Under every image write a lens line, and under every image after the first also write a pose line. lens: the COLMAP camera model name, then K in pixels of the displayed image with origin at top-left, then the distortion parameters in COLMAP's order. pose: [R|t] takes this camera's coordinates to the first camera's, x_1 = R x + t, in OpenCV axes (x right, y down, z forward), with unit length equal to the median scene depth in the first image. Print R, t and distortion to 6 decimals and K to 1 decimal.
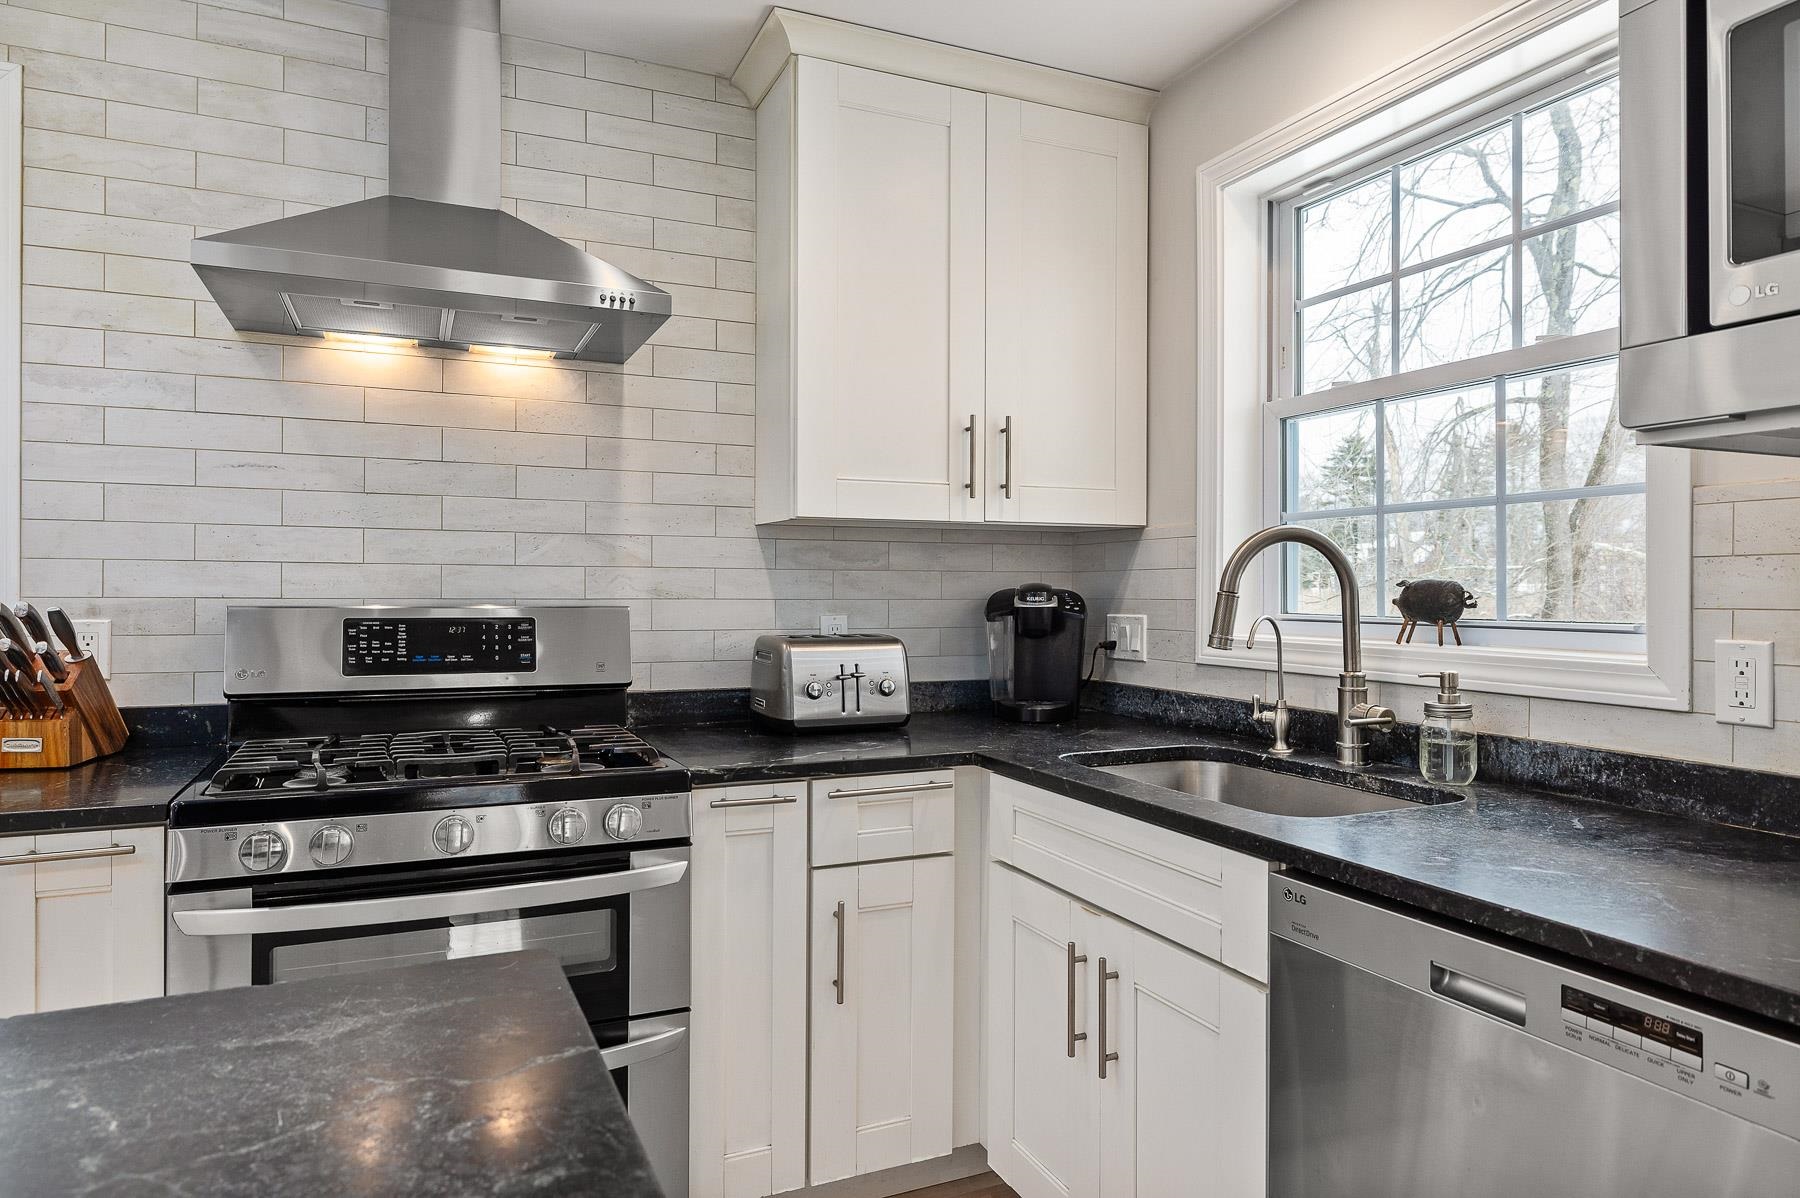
lens RADIAL K [[1091.8, 0, 895.9], [0, 1091.8, 588.8], [0, 0, 1]] dist [0.003194, -0.002150]
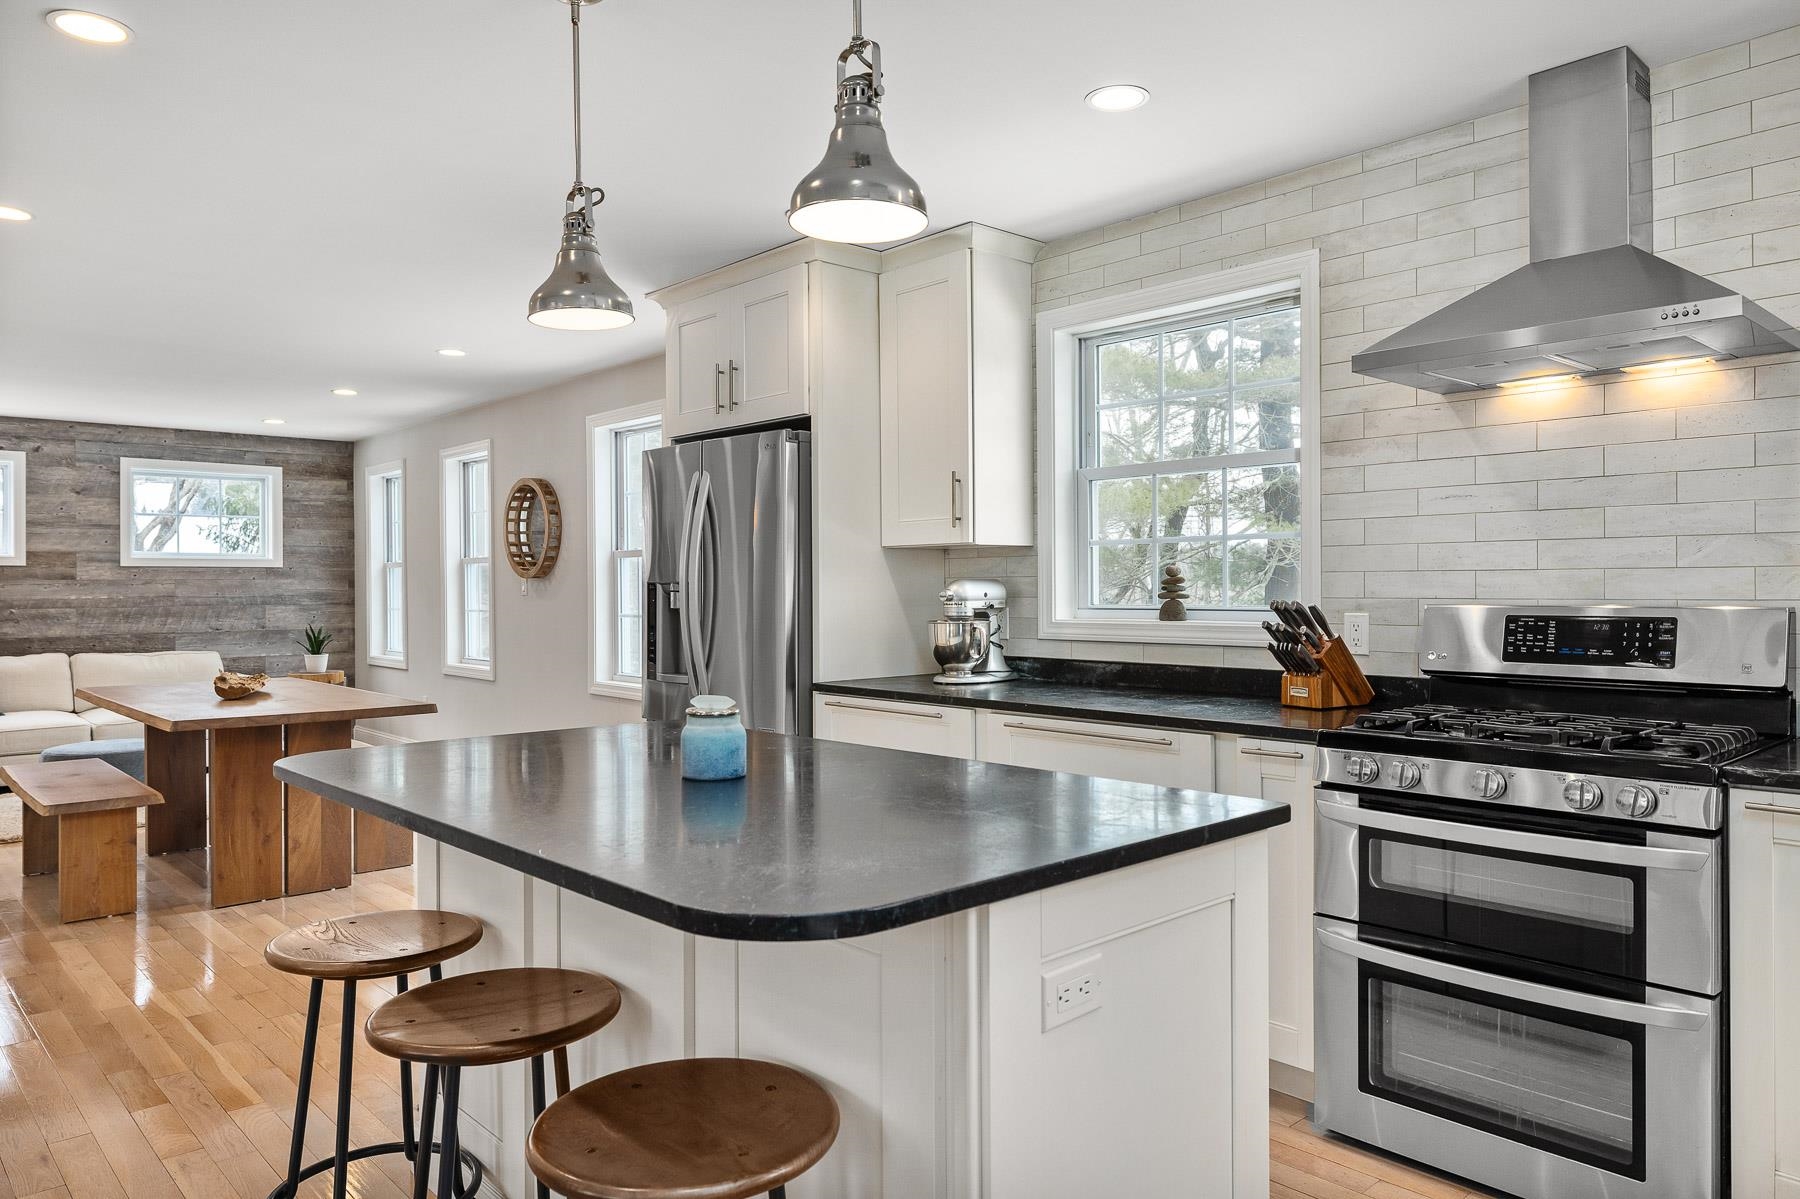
lens RADIAL K [[1190.8, 0, 905.6], [0, 1190.8, 592.4], [0, 0, 1]] dist [0.005166, -0.000558]
pose [[0.316383, -0.005424, -0.948616, 0.554534], [0.004019, 0.999982, -0.004377, 0.004708], [0.948623, -0.002428, 0.316399, -0.067121]]
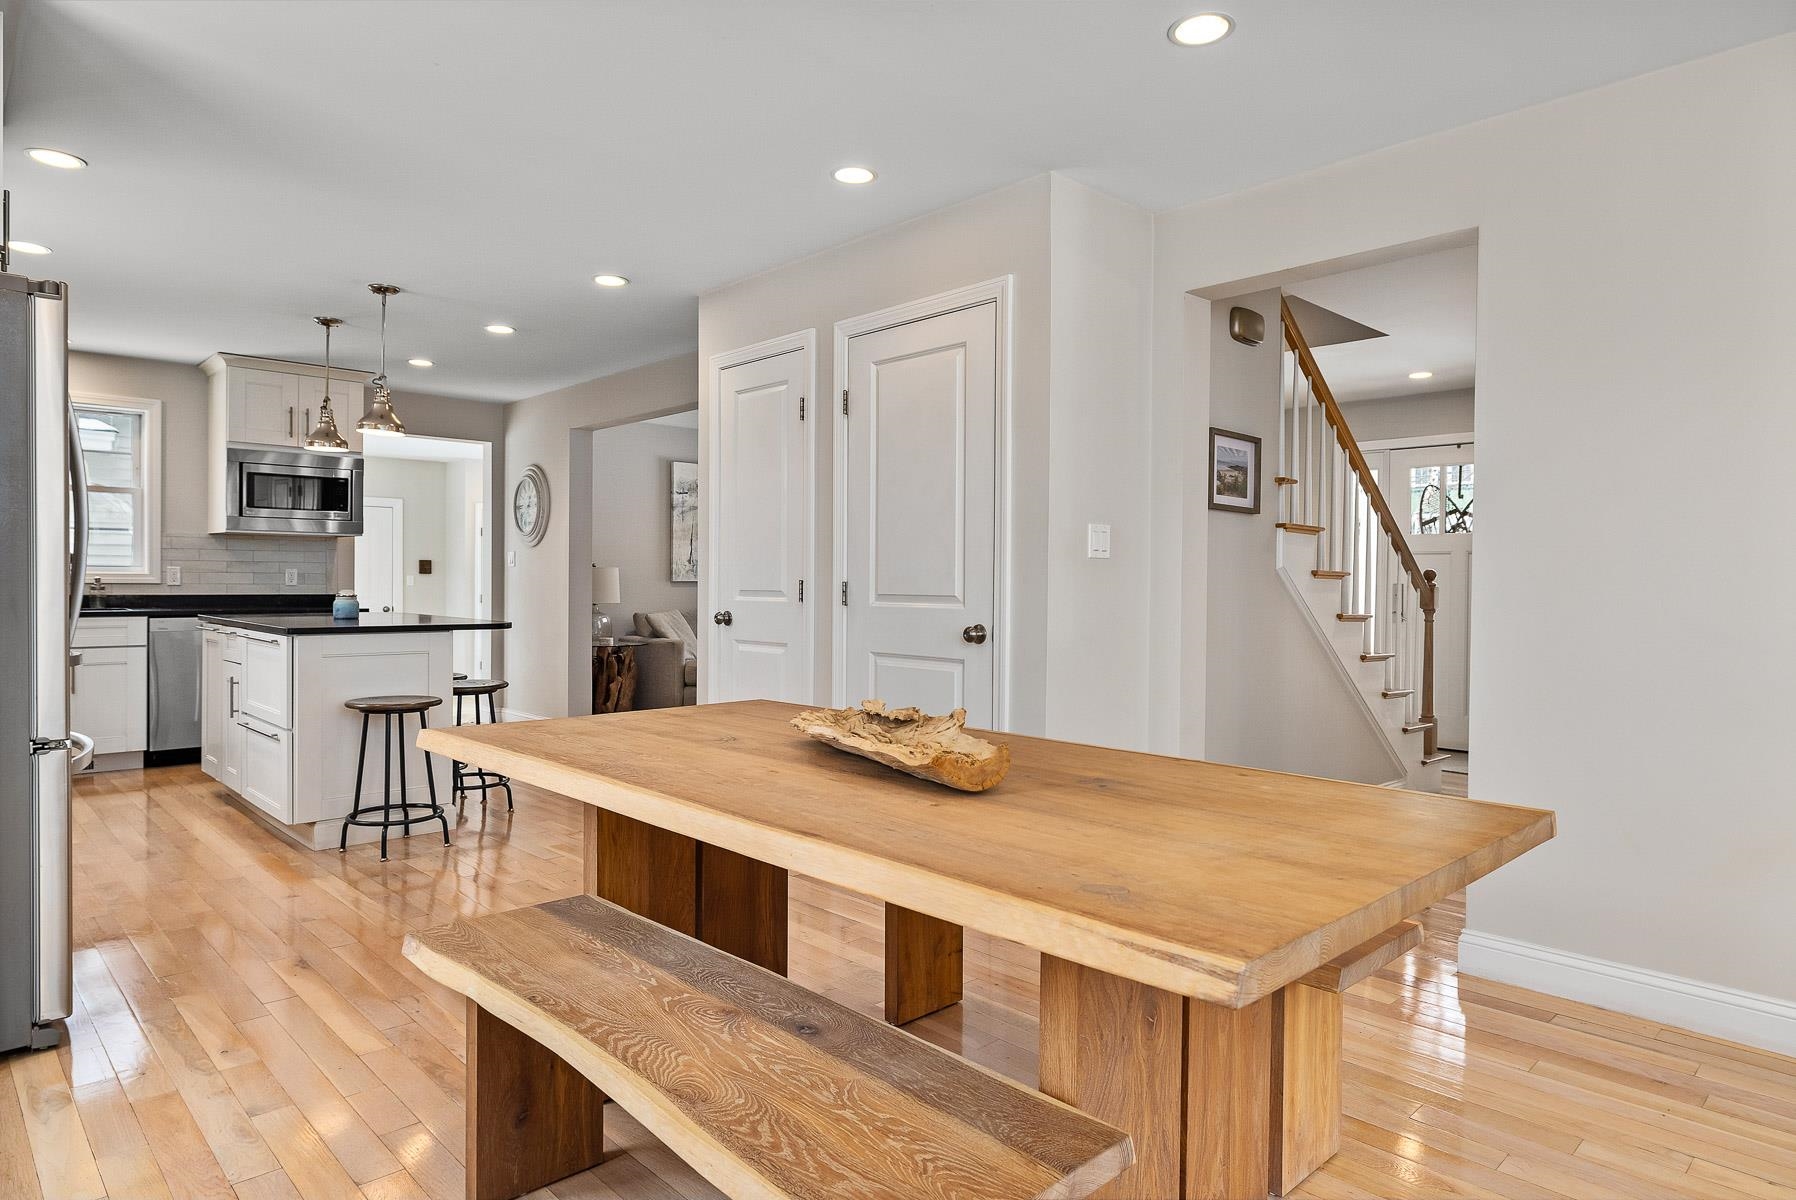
lens RADIAL K [[1089.3, 0, 912.1], [0, 1089.3, 604.5], [0, 0, 1]] dist [0.003194, -0.002150]
pose [[-0.332001, -0.027079, 0.942890, -3.125396], [-0.011778, 0.999629, 0.024562, 0.037258], [-0.943206, -0.002950, -0.332196, -0.279992]]
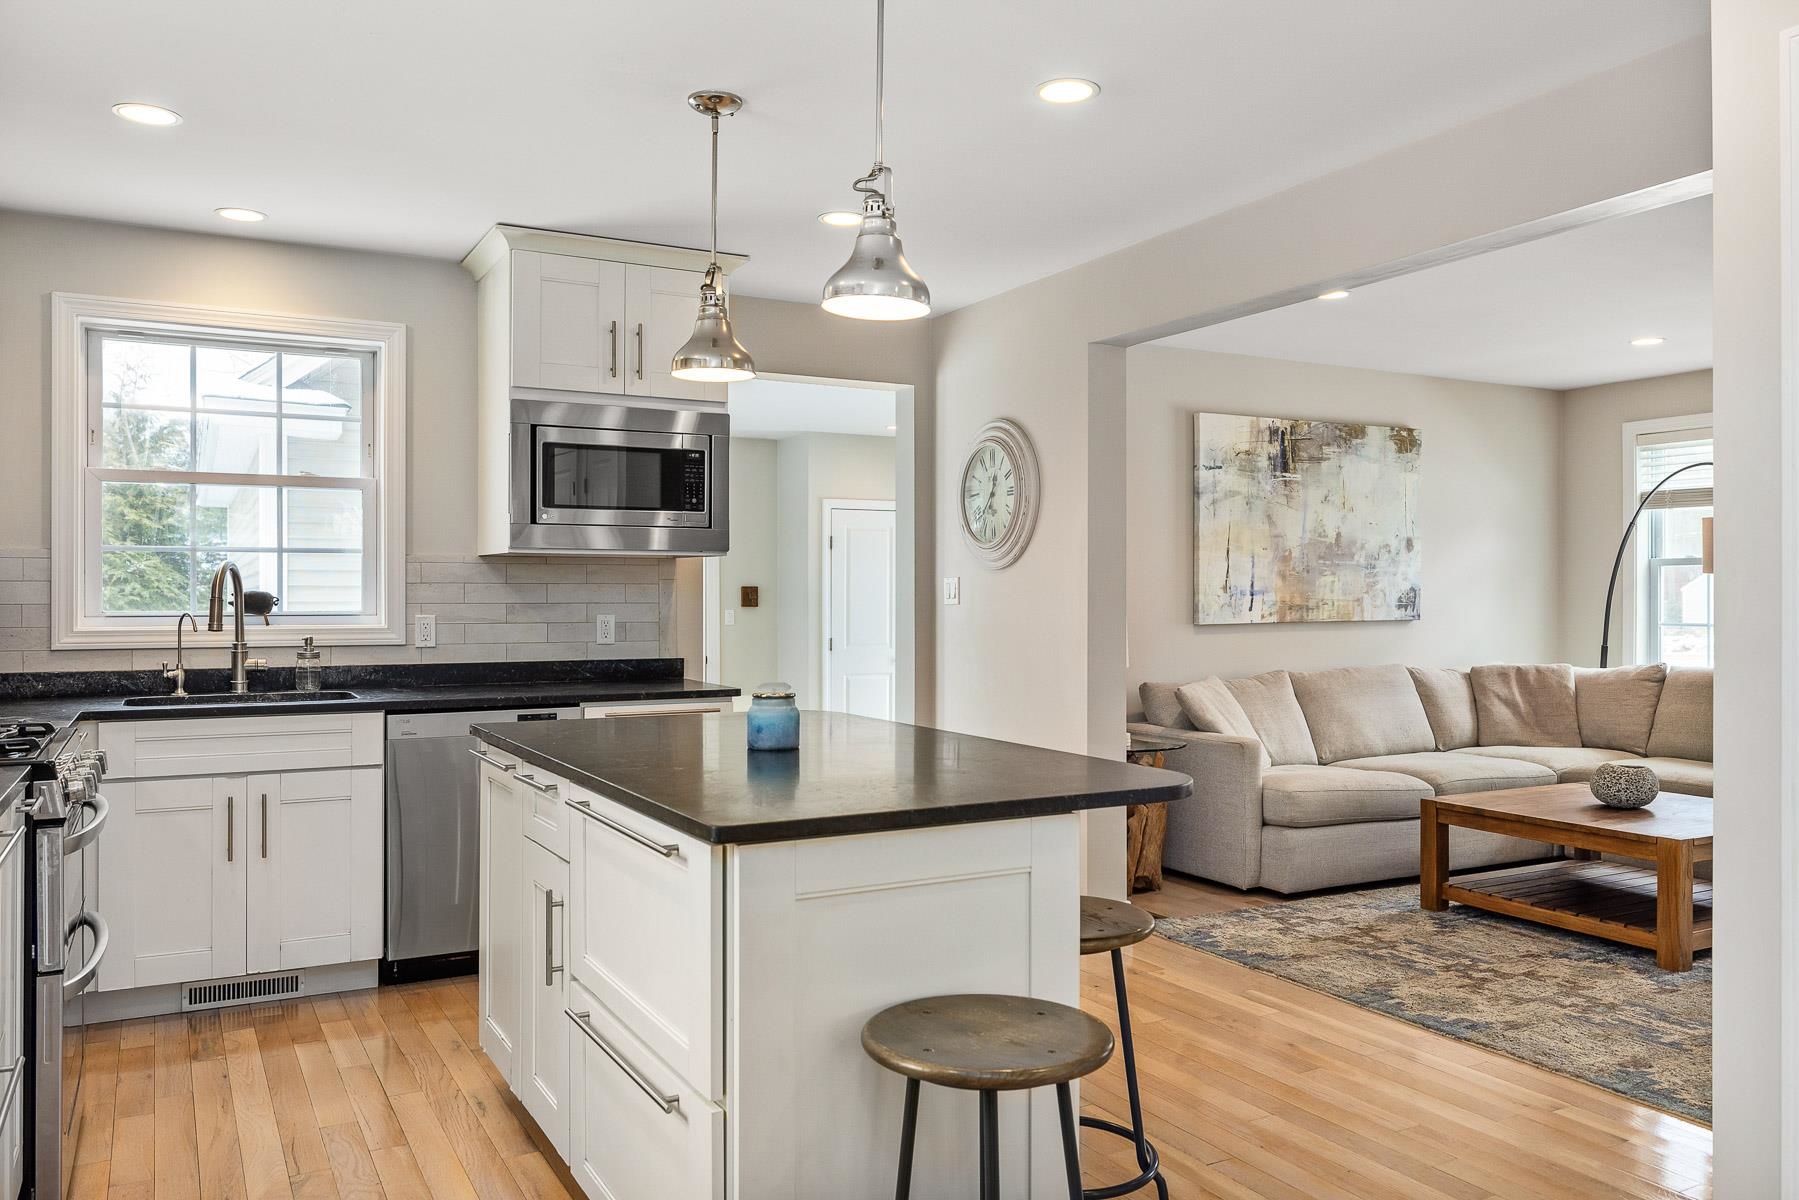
lens RADIAL K [[1358.5, 0, 905.4], [0, 1358.5, 617.7], [0, 0, 1]] dist [-0.009873, 0.004453]
pose [[-0.088595, -0.020615, 0.995854, -1.761472], [-0.001565, 0.999787, 0.020557, -0.011324], [-0.996066, 0.000263, -0.088609, 0.090024]]
